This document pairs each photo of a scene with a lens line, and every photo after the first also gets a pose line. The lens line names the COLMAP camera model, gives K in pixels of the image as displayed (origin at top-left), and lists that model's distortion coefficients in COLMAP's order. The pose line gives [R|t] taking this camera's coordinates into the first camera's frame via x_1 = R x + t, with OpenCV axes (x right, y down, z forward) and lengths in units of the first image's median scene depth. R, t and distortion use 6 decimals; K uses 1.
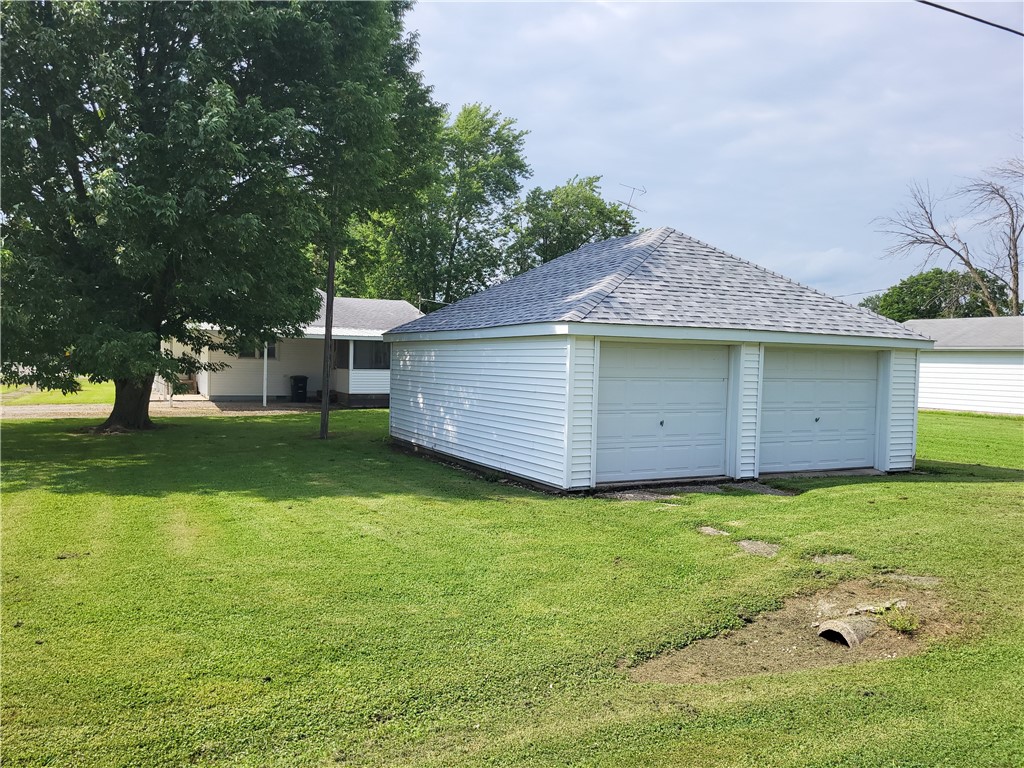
lens RADIAL K [[778.3, 0, 506.9], [0, 778.3, 383.6], [0, 0, 1]] dist [0.049429, -0.046499]
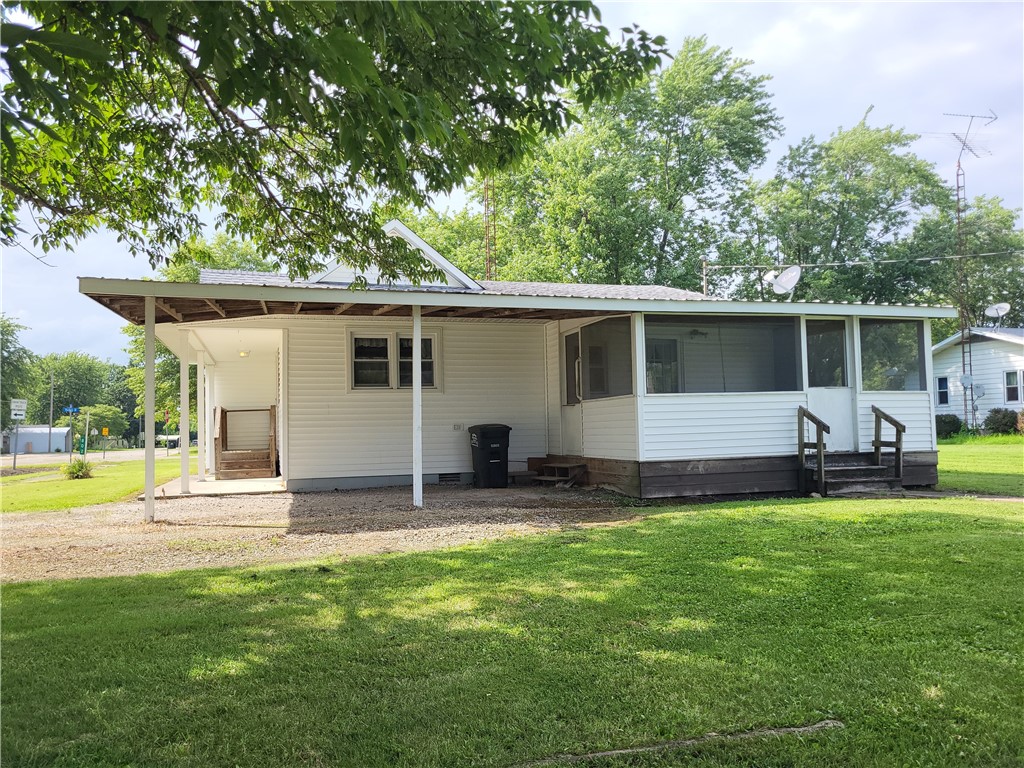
lens RADIAL K [[778.3, 0, 511.9], [0, 778.3, 385.2], [0, 0, 1]] dist [0.049429, -0.046499]
pose [[0.985135, -0.052910, -0.163428, -0.182183], [0.037829, 0.994848, -0.094055, 0.008983], [0.167562, 0.086475, 0.982062, 0.576369]]
